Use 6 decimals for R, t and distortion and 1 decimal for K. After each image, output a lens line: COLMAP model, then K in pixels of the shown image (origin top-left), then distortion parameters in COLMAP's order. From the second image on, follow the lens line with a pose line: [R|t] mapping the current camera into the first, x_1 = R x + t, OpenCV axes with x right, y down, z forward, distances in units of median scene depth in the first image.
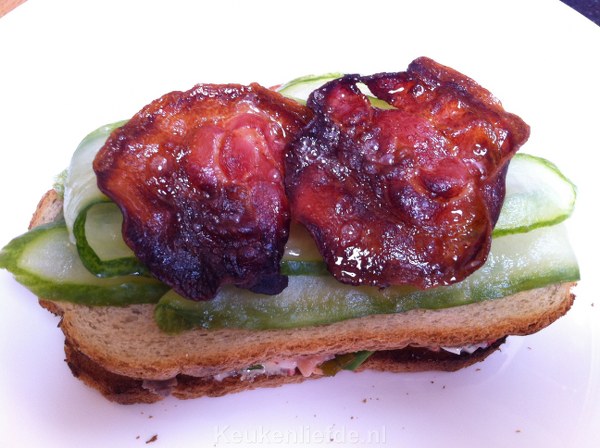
lens RADIAL K [[613.8, 0, 300.0], [0, 613.8, 224.0], [0, 0, 1]] dist [0.001022, -0.269200]
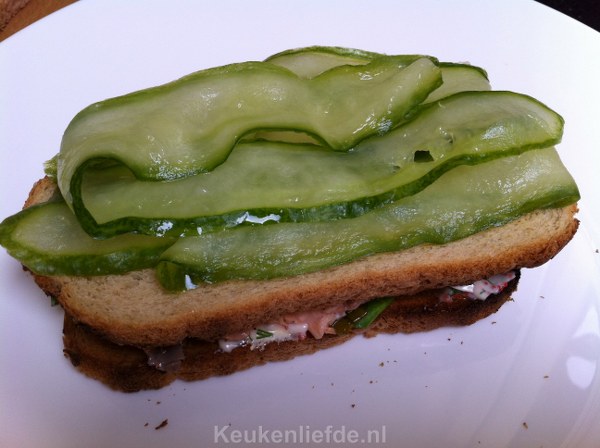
lens RADIAL K [[613.8, 0, 300.0], [0, 613.8, 224.0], [0, 0, 1]] dist [0.001022, -0.269200]
pose [[0.994018, -0.104144, 0.032895, -0.034157], [0.108145, 0.980640, -0.163250, 0.244188], [-0.015257, 0.165830, 0.986036, 0.028339]]
